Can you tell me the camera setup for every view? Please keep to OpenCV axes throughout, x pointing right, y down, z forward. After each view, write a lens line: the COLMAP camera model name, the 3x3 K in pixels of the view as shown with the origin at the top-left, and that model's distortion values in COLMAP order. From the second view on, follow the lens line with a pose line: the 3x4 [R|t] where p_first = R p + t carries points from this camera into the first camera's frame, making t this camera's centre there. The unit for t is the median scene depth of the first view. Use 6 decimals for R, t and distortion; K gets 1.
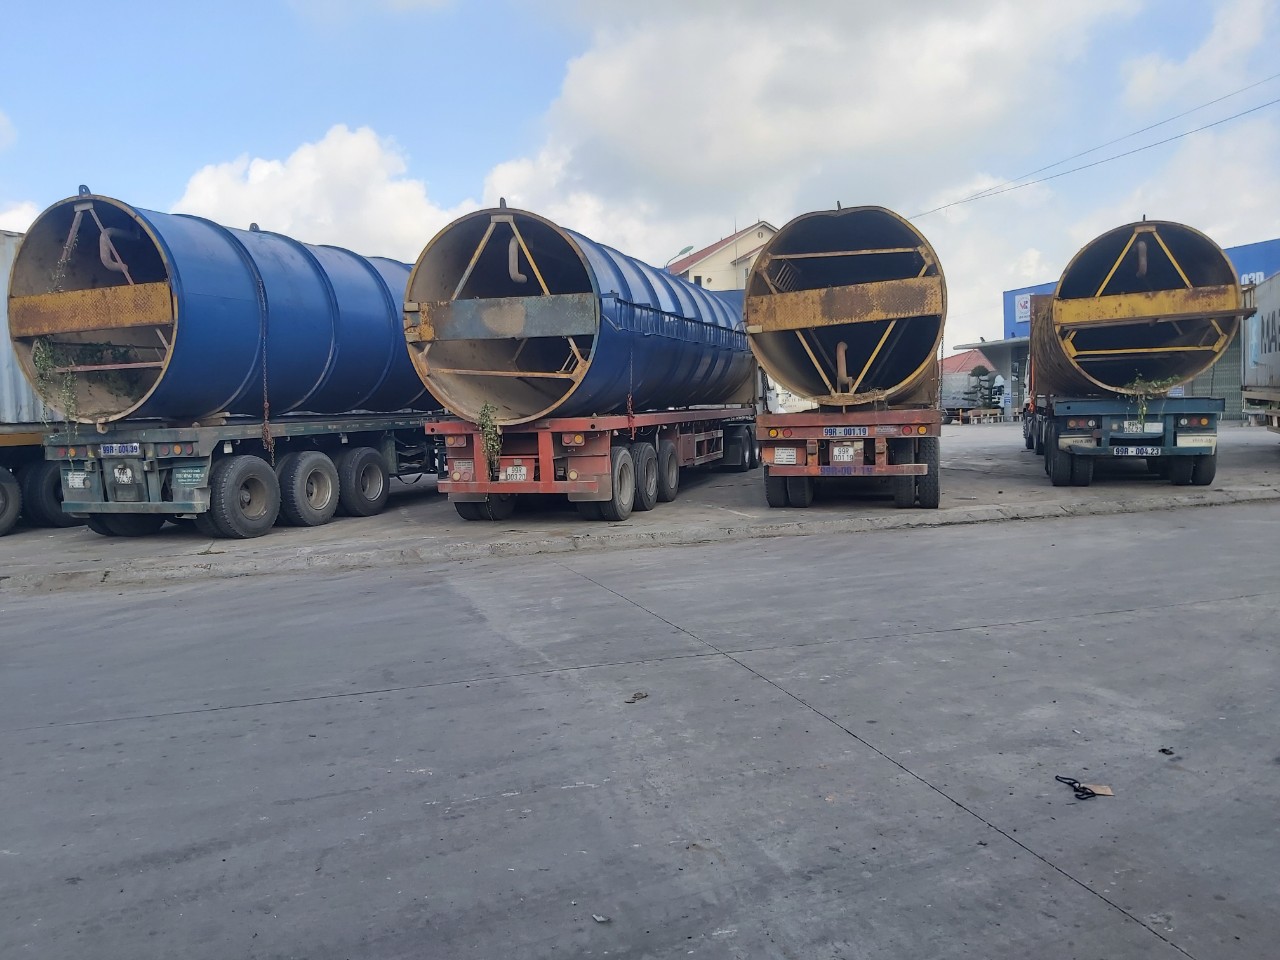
lens RADIAL K [[1019.3, 0, 641.1], [0, 1019.3, 483.7], [0, 0, 1]] dist [0.014277, -0.016520]
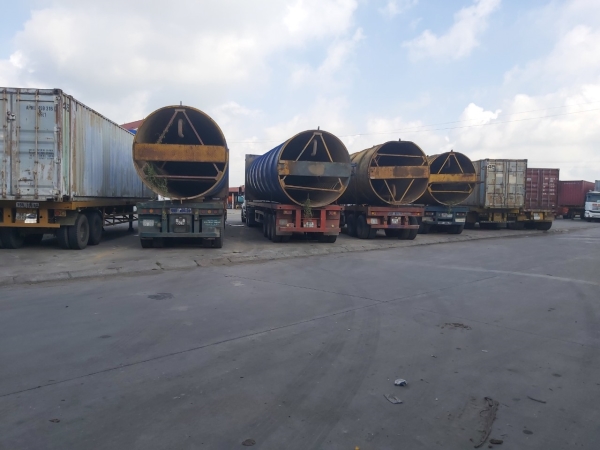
lens RADIAL K [[477.8, 0, 300.2], [0, 477.8, 223.7], [0, 0, 1]] dist [0.014277, -0.016520]
pose [[0.882644, 0.024674, 0.469394, -0.717586], [-0.010486, 0.999406, -0.032817, 0.028365], [-0.469926, 0.024043, 0.882379, -0.116712]]
